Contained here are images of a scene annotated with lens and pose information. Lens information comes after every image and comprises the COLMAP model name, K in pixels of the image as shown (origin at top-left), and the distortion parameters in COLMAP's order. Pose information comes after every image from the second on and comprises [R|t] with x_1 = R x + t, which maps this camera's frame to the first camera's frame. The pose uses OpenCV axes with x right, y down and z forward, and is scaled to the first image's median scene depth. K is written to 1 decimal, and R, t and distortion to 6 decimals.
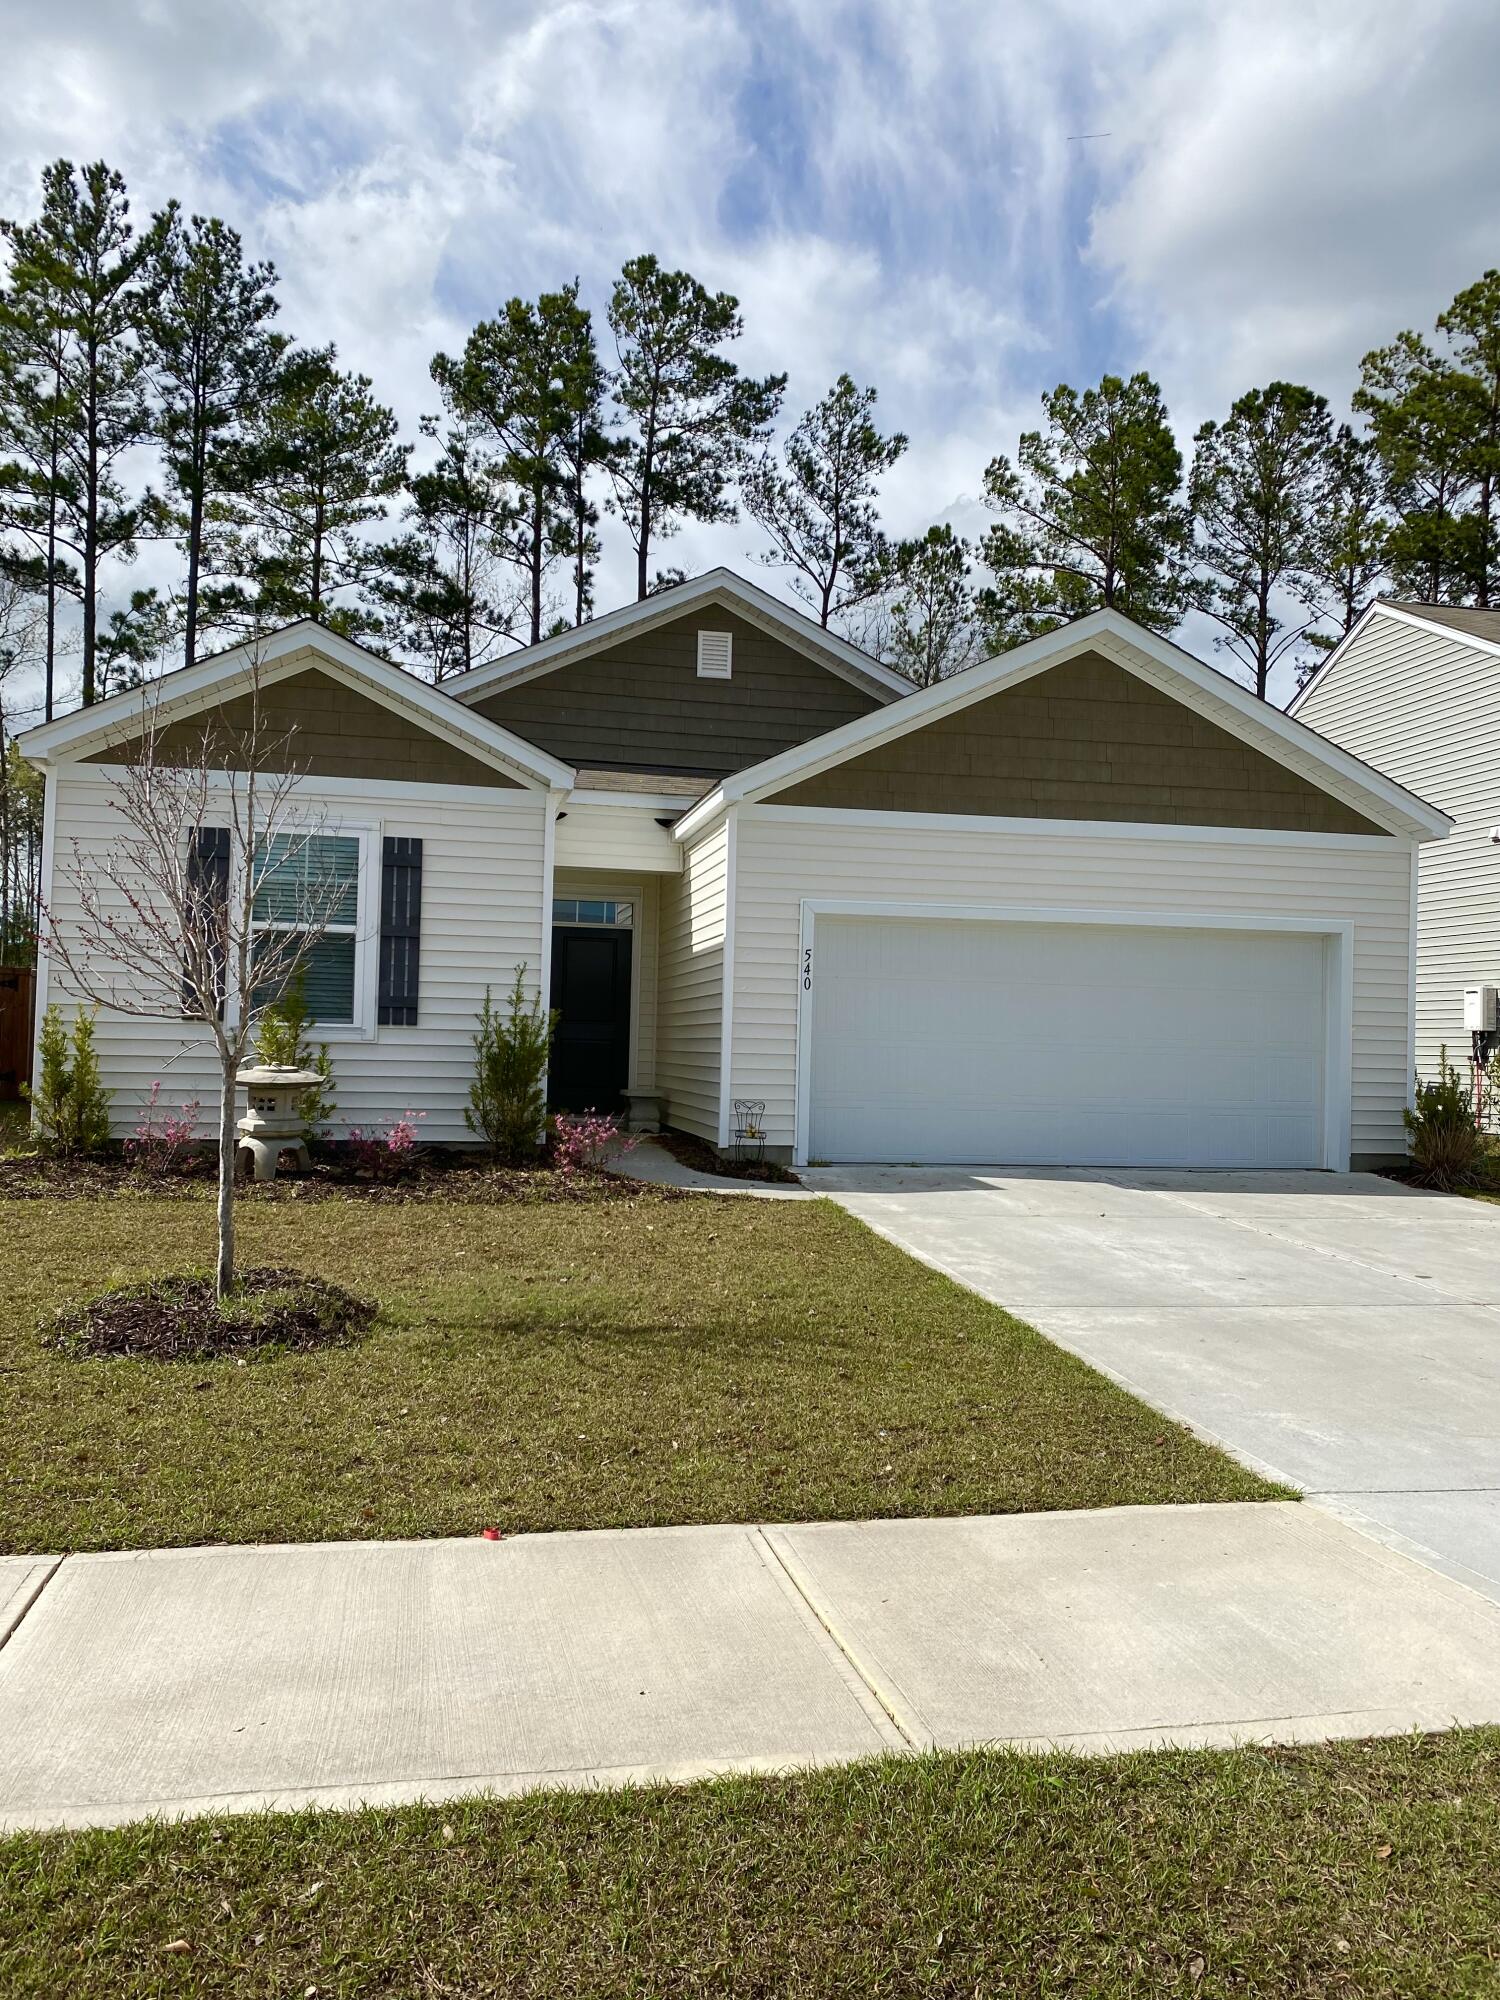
lens RADIAL K [[1522.2, 0, 750.0], [0, 1522.2, 1000.0], [0, 0, 1]] dist [0.005154, 0.062676]
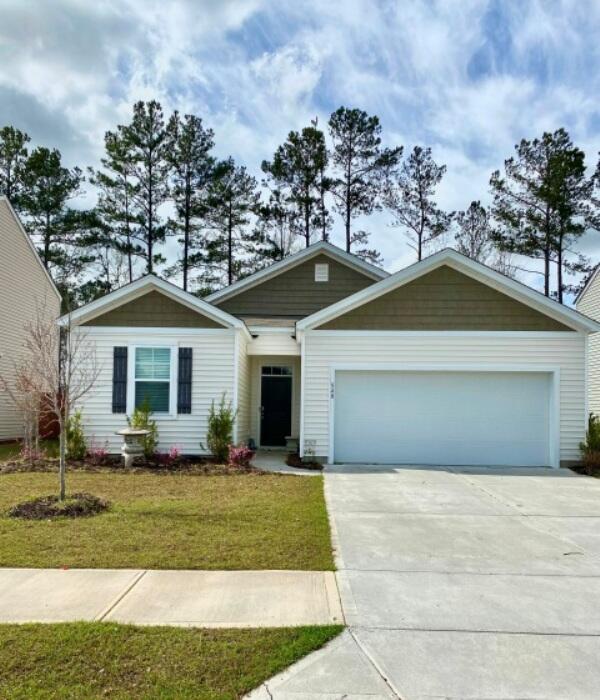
lens RADIAL K [[612.3, 0, 300.0], [0, 612.3, 408.8], [0, 0, 1]] dist [0.005755, 0.083630]
pose [[0.975118, -0.014246, -0.221230, 0.212032], [0.017012, 0.999799, 0.010600, -0.000857], [0.221034, -0.014100, 0.975164, -0.063403]]
